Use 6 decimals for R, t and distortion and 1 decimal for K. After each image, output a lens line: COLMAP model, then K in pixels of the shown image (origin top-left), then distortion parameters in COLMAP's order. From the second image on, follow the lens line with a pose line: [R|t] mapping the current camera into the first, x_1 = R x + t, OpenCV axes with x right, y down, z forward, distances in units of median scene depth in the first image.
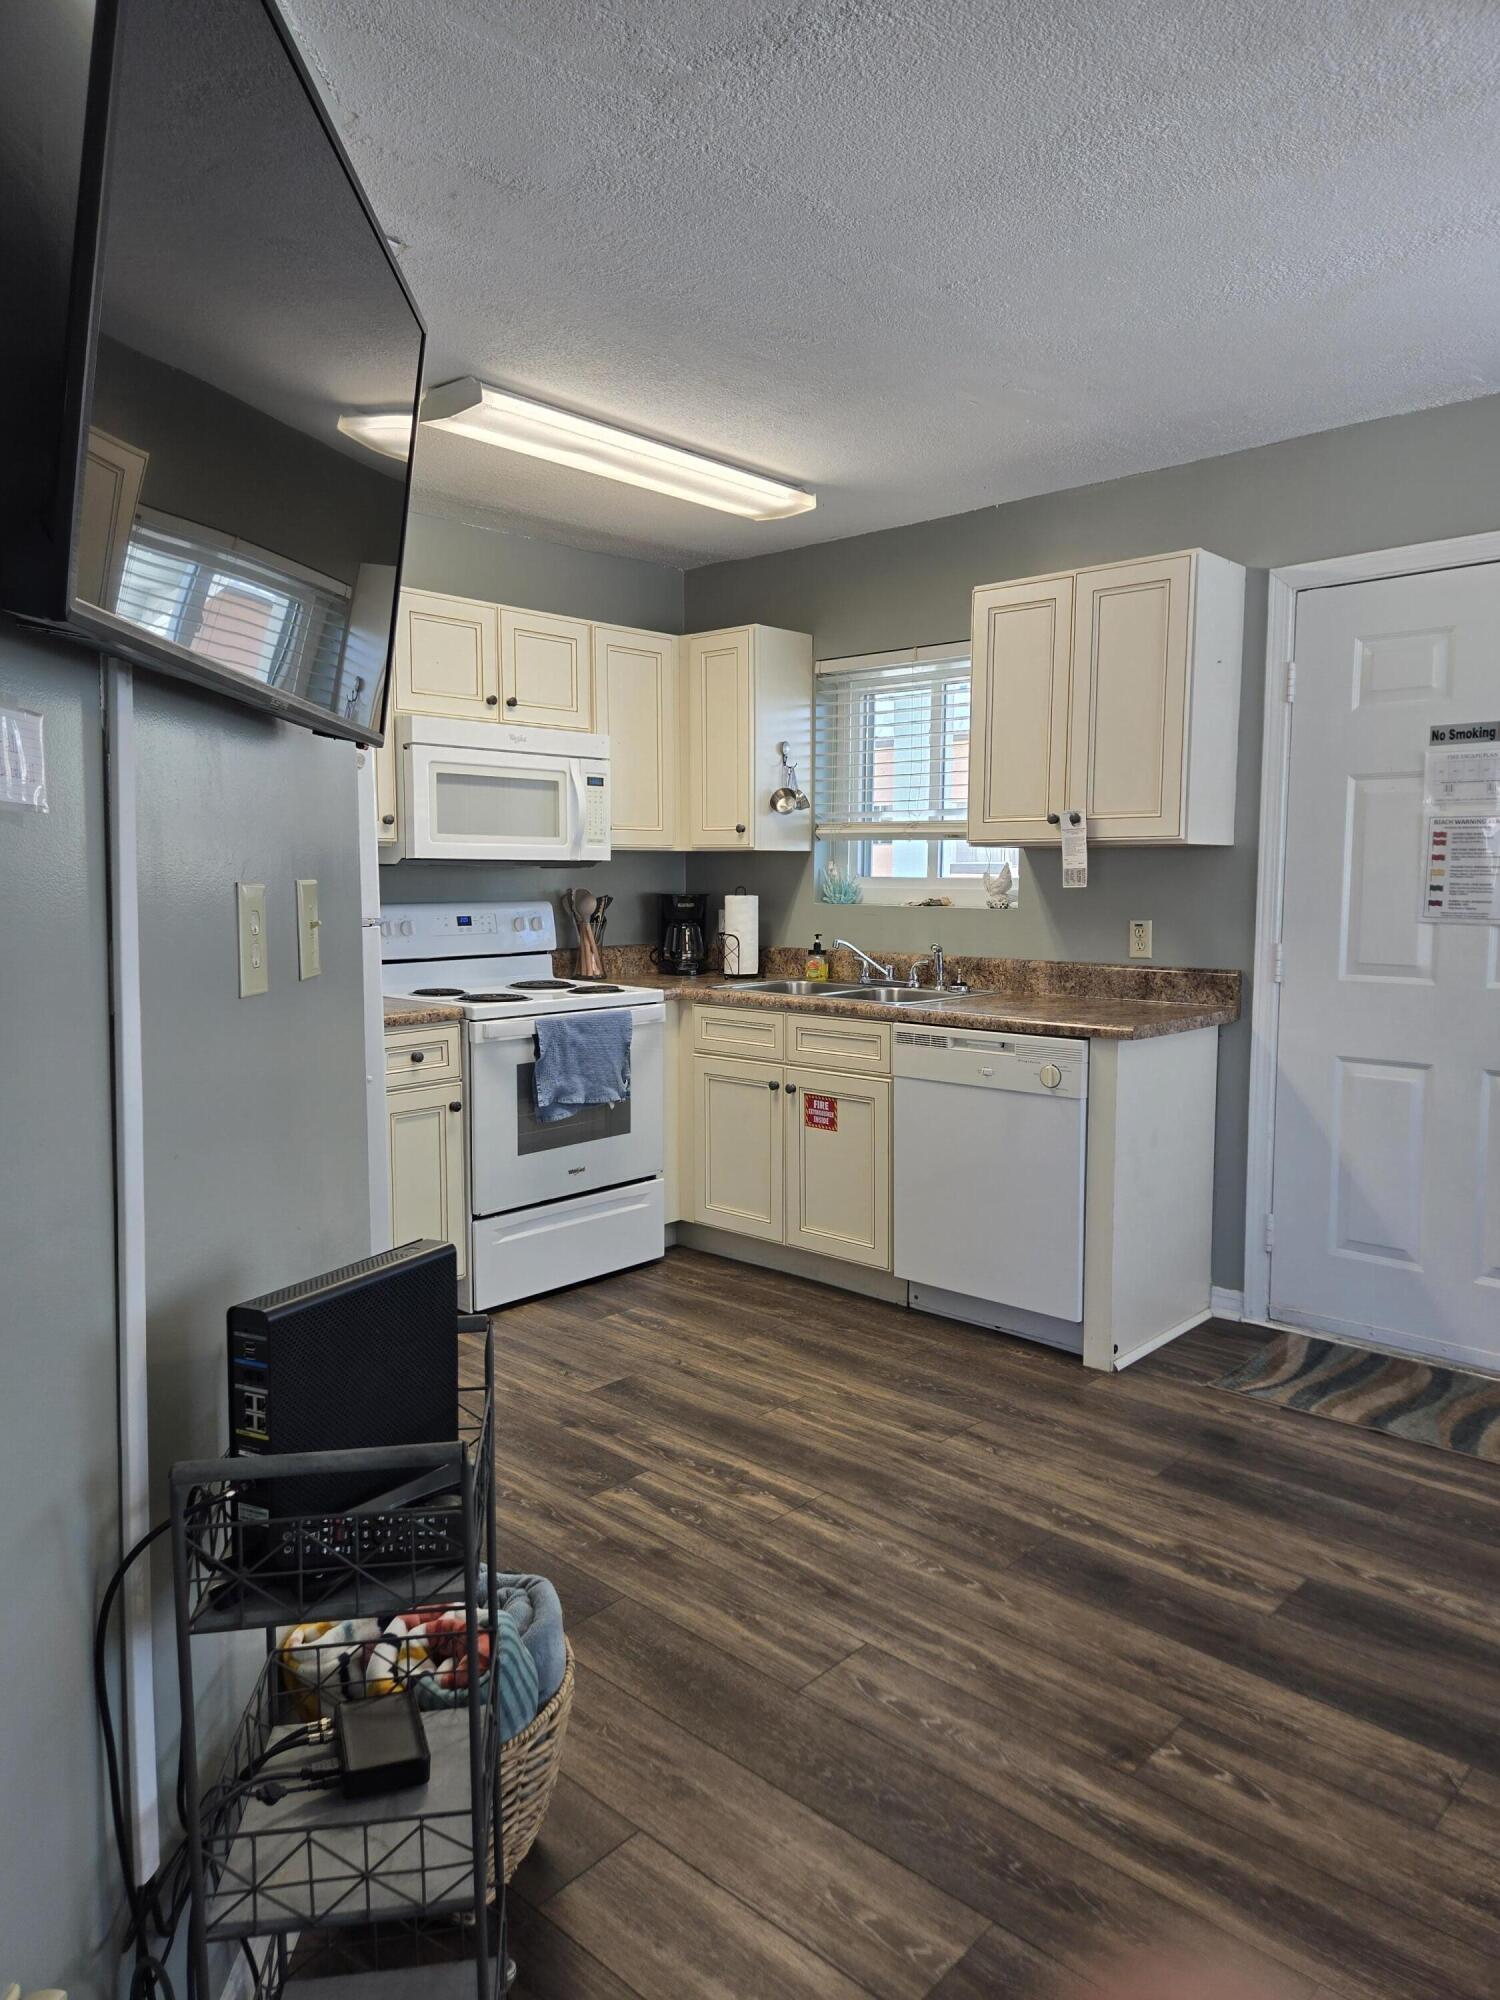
lens RADIAL K [[1331.0, 0, 751.7], [0, 1331.0, 1001.8], [0, 0, 1]] dist [0.071427, -0.052753]
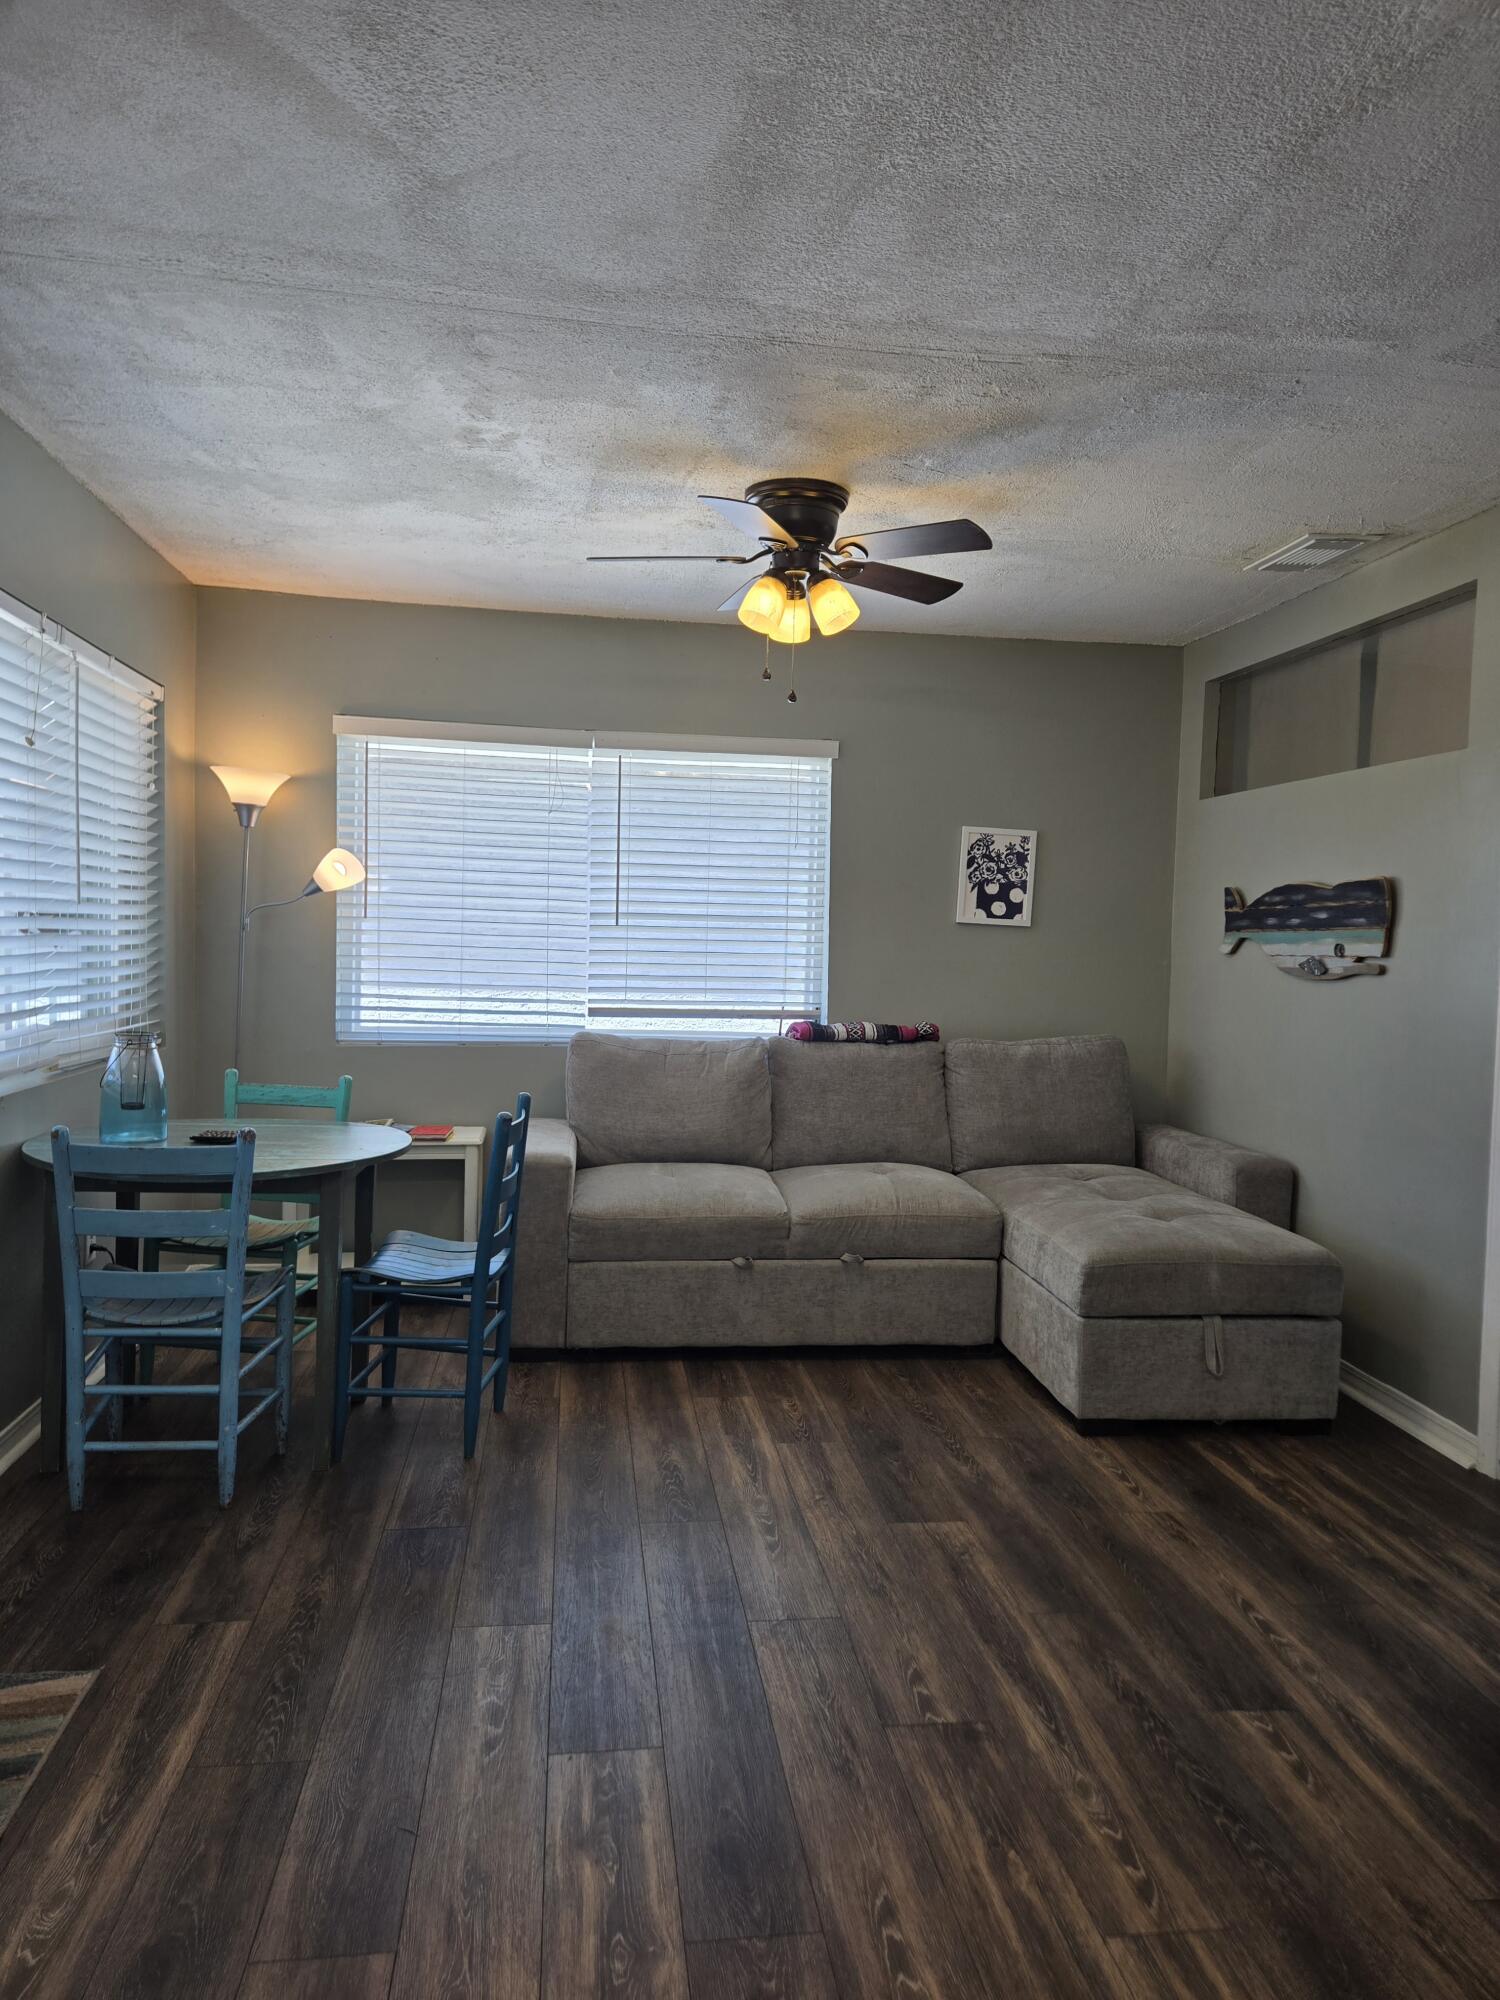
lens RADIAL K [[1331.0, 0, 752.8], [0, 1331.0, 1000.9], [0, 0, 1]] dist [0.071427, -0.052753]
pose [[-0.773197, -0.051421, 0.632078, -0.137633], [0.036437, 0.991459, 0.125229, -0.099709], [-0.633119, 0.119857, -0.764719, 1.014058]]
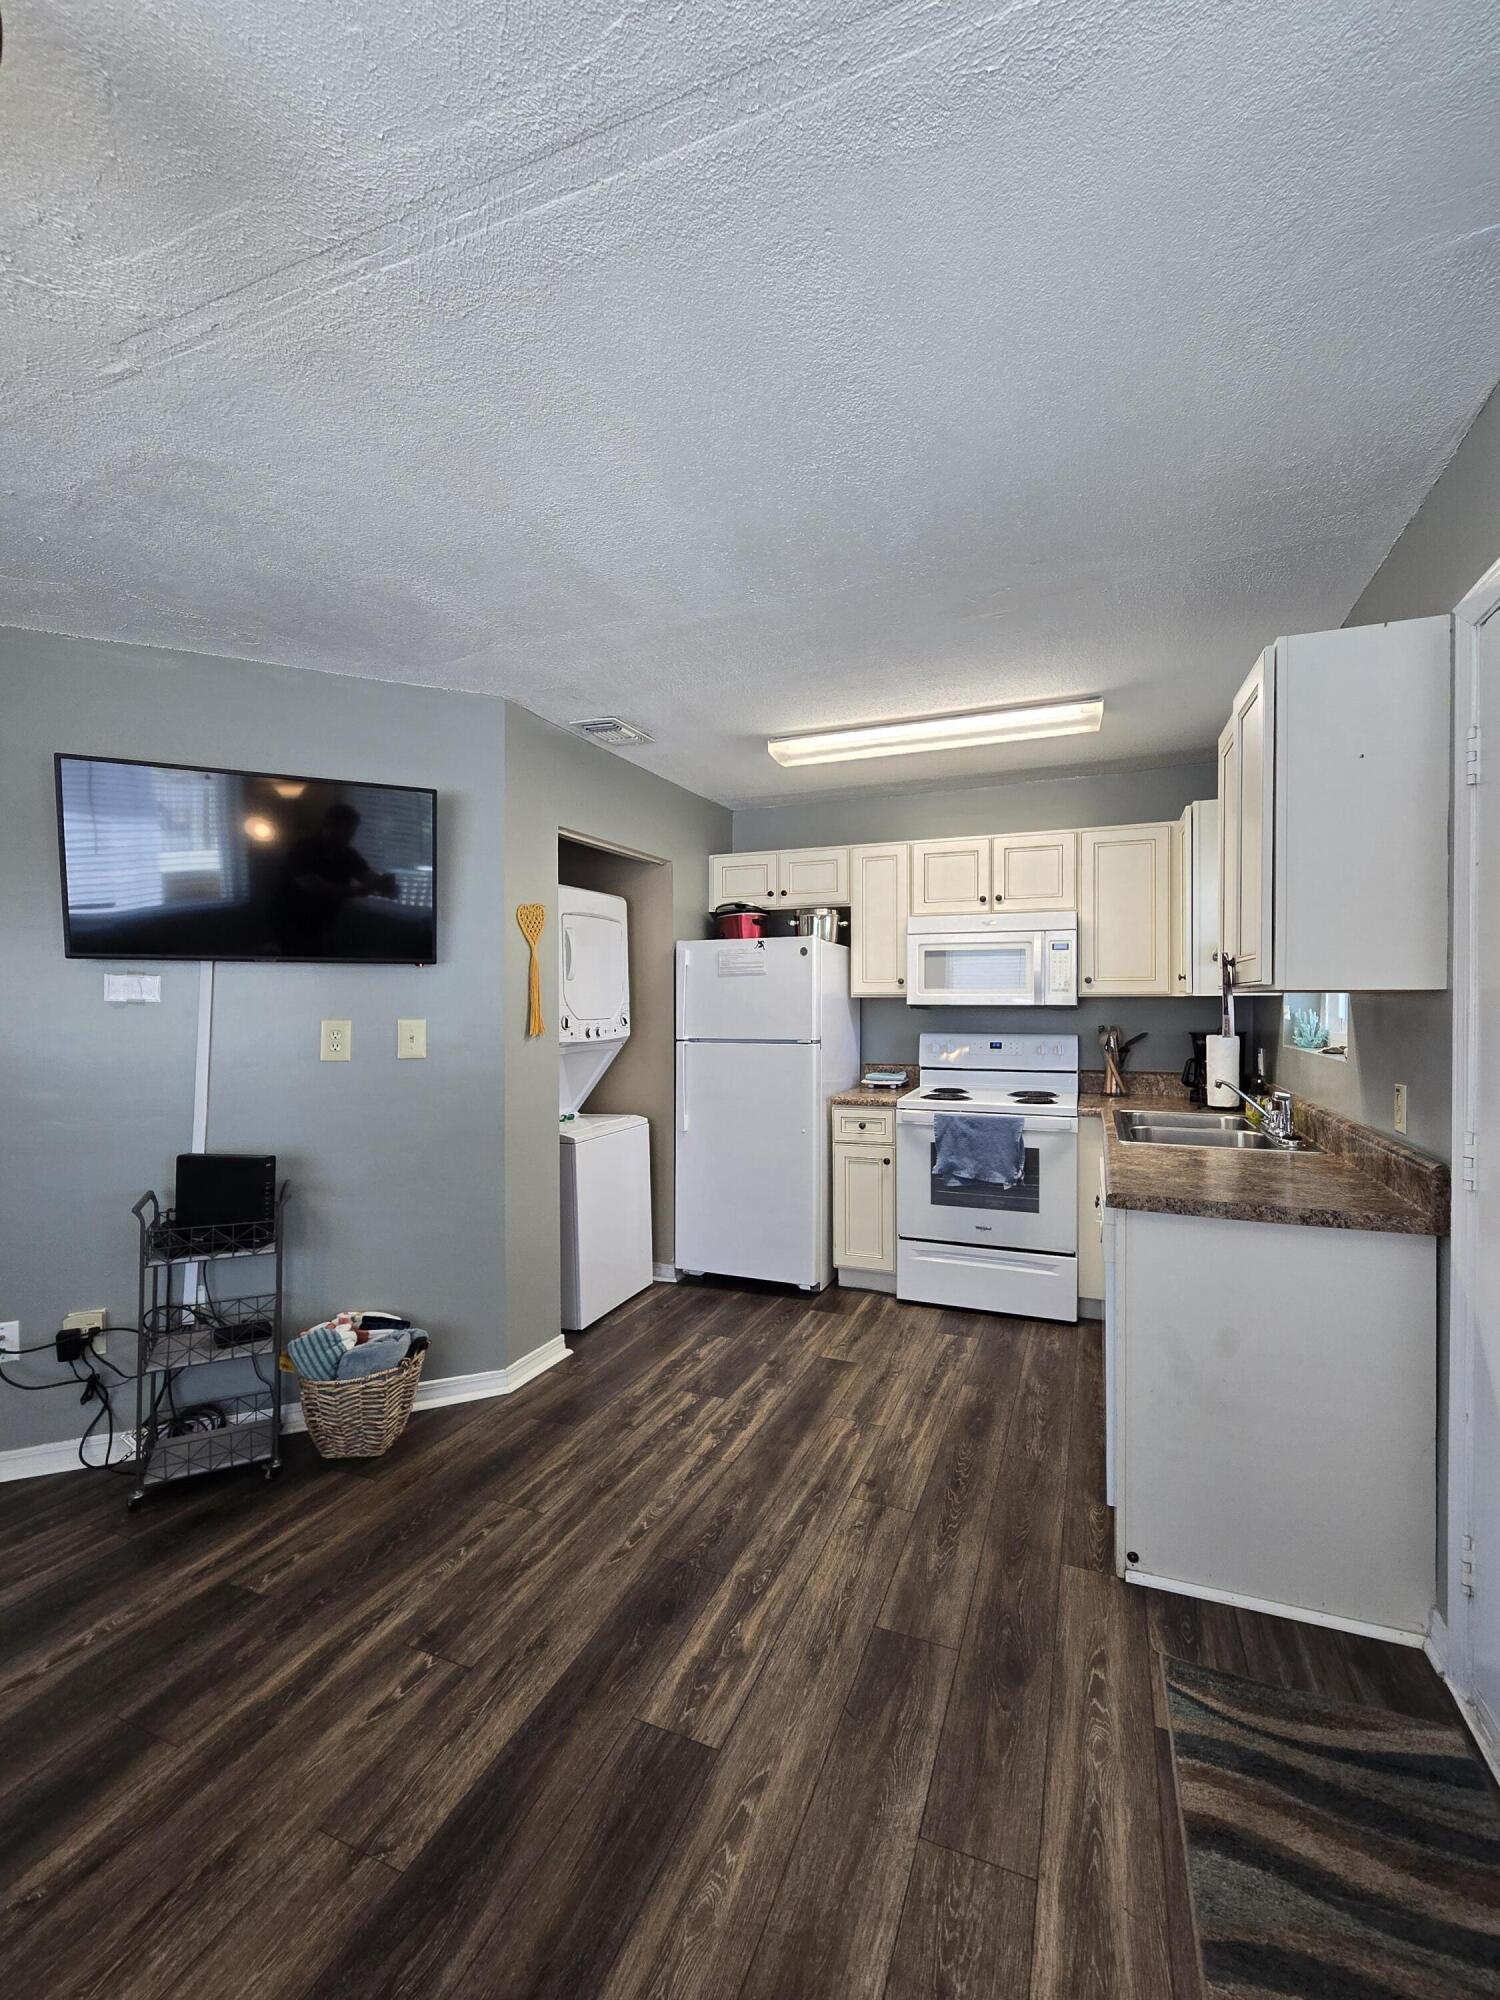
lens RADIAL K [[824.2, 0, 772.1], [0, 824.2, 1009.5], [0, 0, 1]] dist [-0.000853, 0.000484]
pose [[0.363962, 0.006851, -0.931389, 0.651292], [-0.089799, 0.995573, -0.027768, -0.062636], [0.927075, 0.093744, 0.362966, 0.514825]]
